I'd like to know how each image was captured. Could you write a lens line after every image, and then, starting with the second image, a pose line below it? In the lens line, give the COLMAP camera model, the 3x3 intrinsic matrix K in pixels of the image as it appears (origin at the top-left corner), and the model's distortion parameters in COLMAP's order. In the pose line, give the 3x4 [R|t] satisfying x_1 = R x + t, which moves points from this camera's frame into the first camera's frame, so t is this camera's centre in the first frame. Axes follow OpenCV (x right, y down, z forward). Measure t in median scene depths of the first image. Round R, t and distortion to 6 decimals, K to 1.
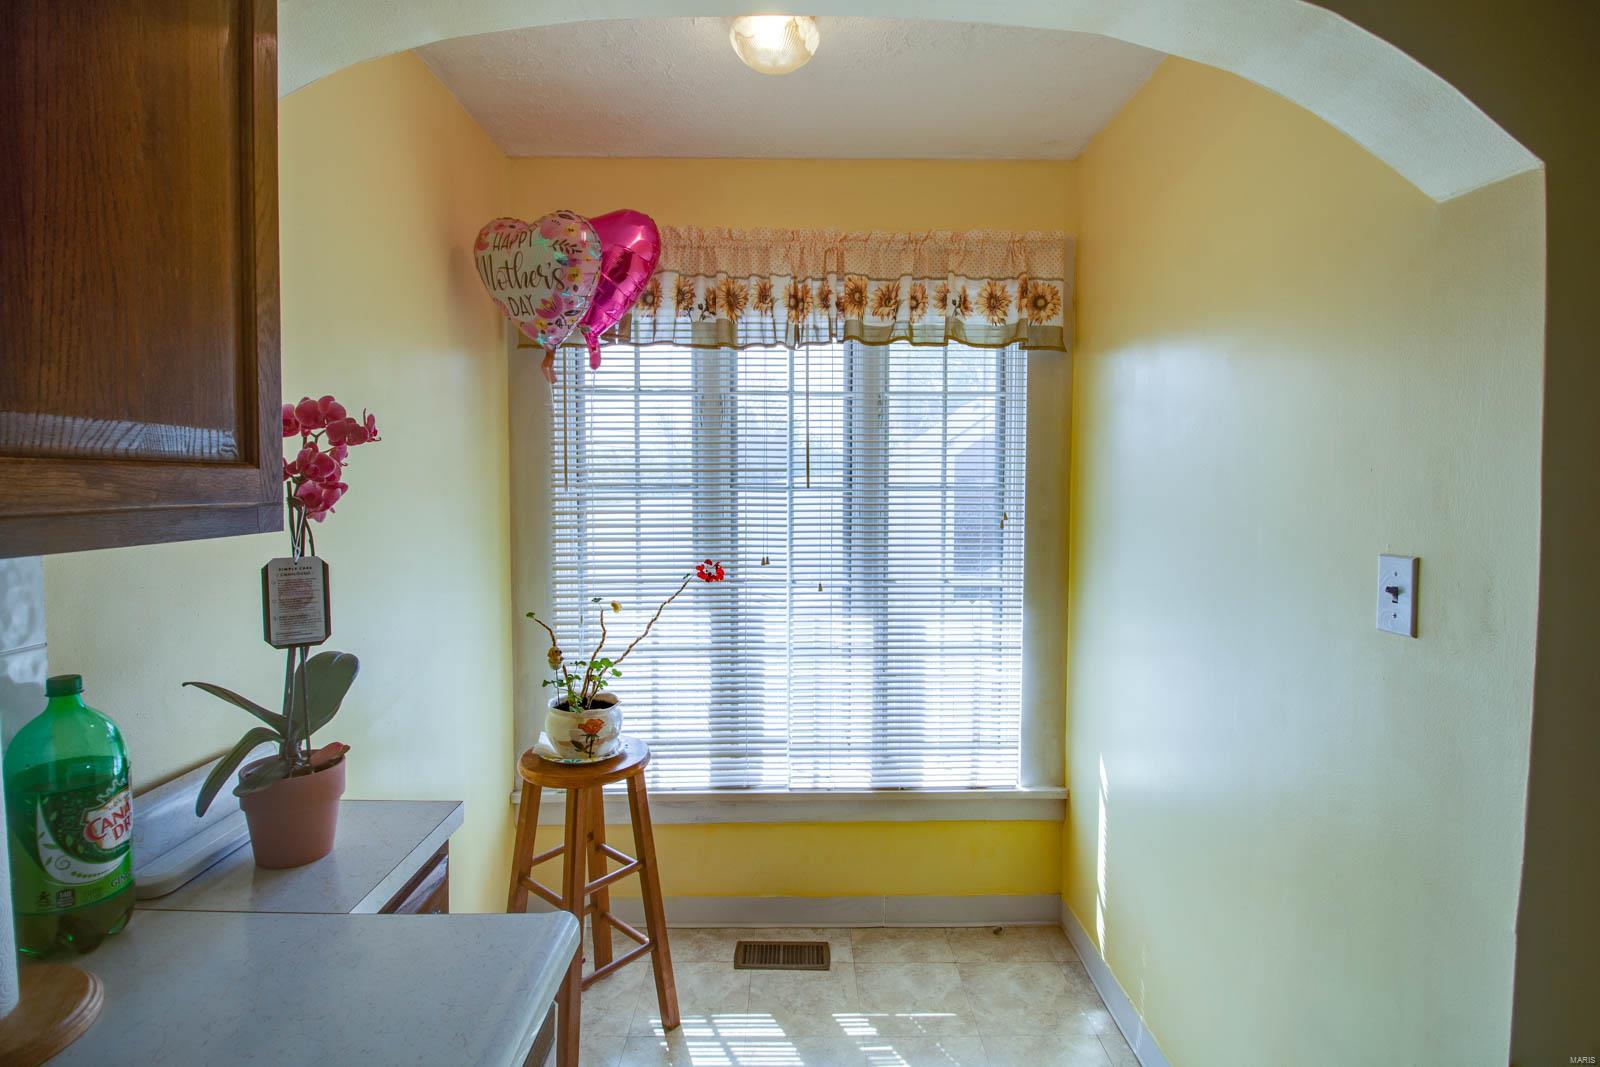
lens RADIAL K [[754.8, 0, 807.5], [0, 754.8, 513.5], [0, 0, 1]] dist [-0.000476, -0.013325]
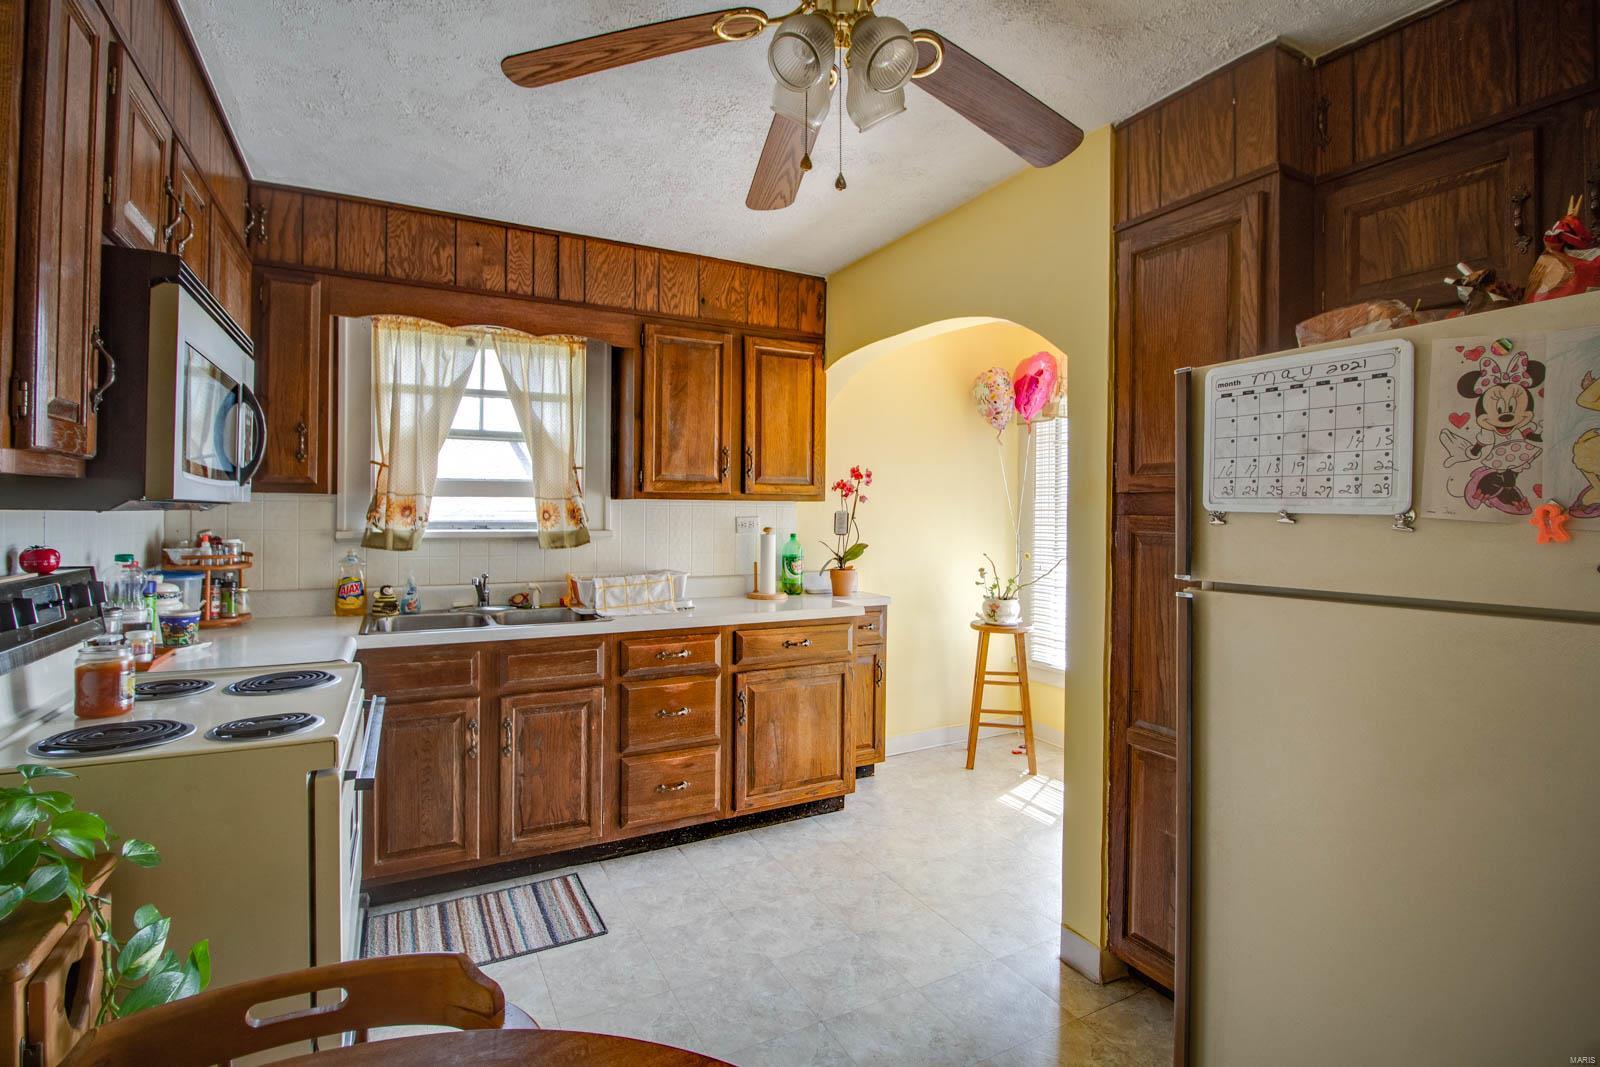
lens RADIAL K [[754.8, 0, 807.5], [0, 754.8, 513.5], [0, 0, 1]] dist [-0.000476, -0.013325]
pose [[0.464078, 0.005423, -0.885778, 2.422305], [-0.035996, 0.999271, -0.012741, 0.119214], [0.885063, 0.037797, 0.463935, -0.820802]]
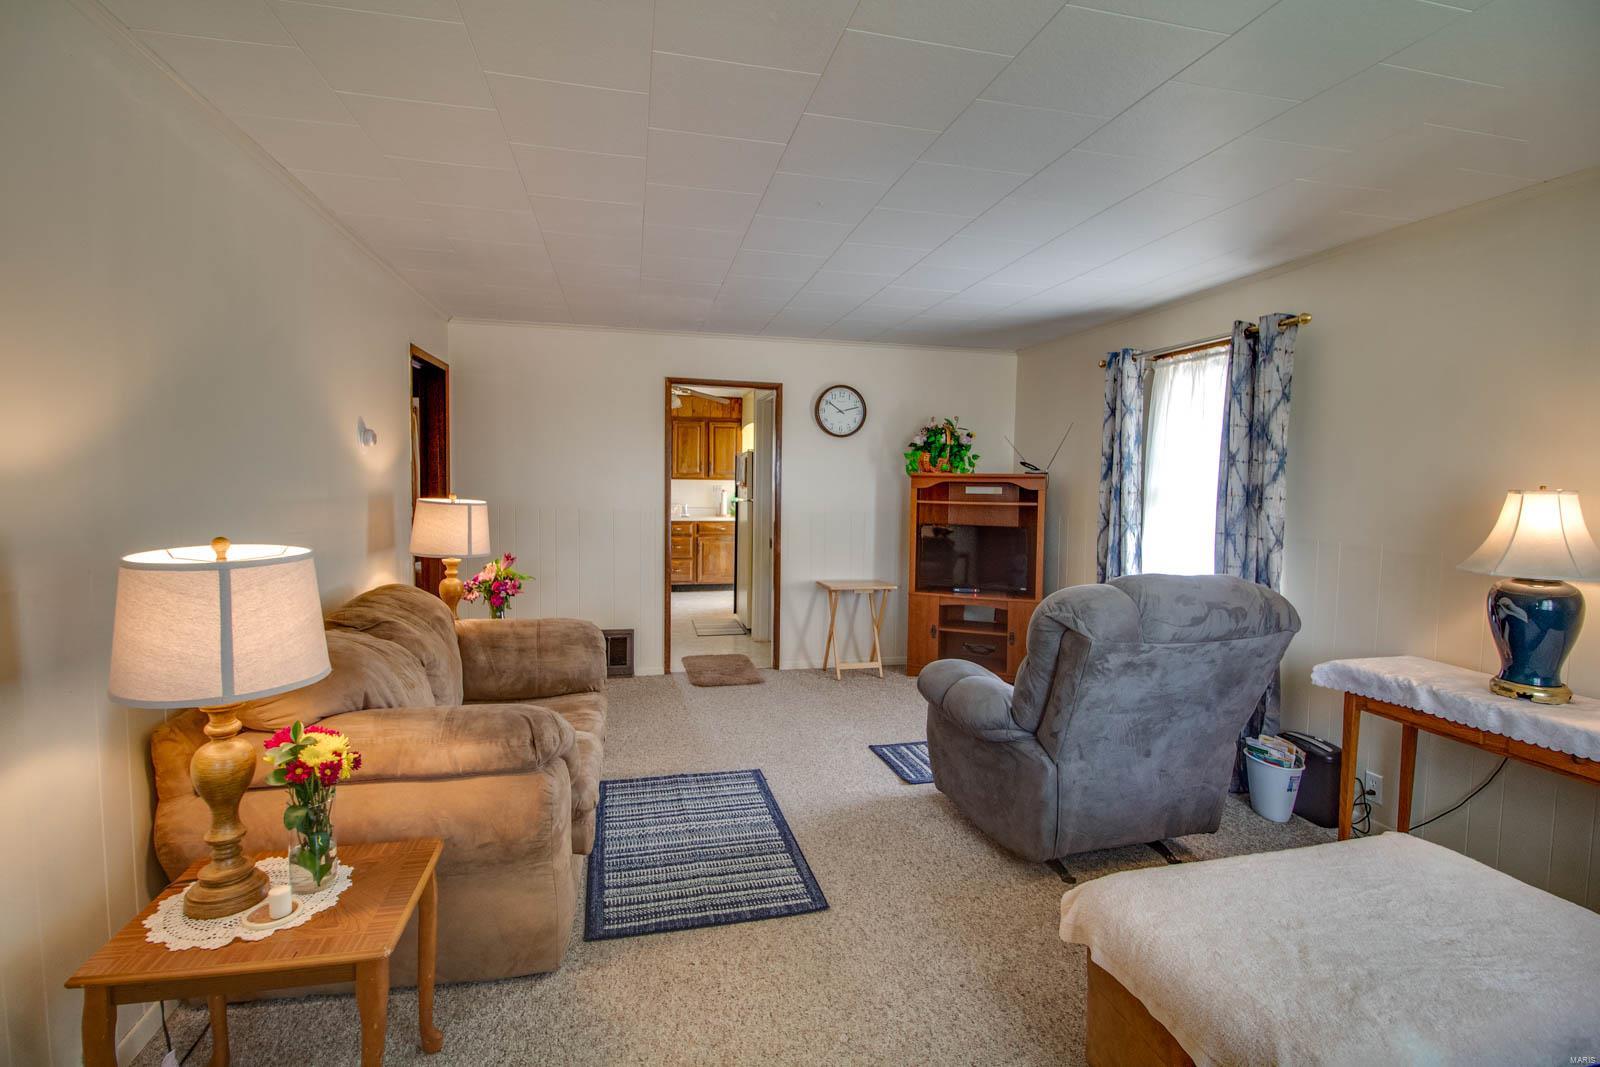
lens RADIAL K [[754.8, 0, 807.5], [0, 754.8, 513.5], [0, 0, 1]] dist [-0.000476, -0.013325]
pose [[0.232500, 0.037496, -0.971873, 8.714926], [-0.044521, 0.998619, 0.027877, 0.128672], [0.971577, 0.036788, 0.233848, -0.523091]]
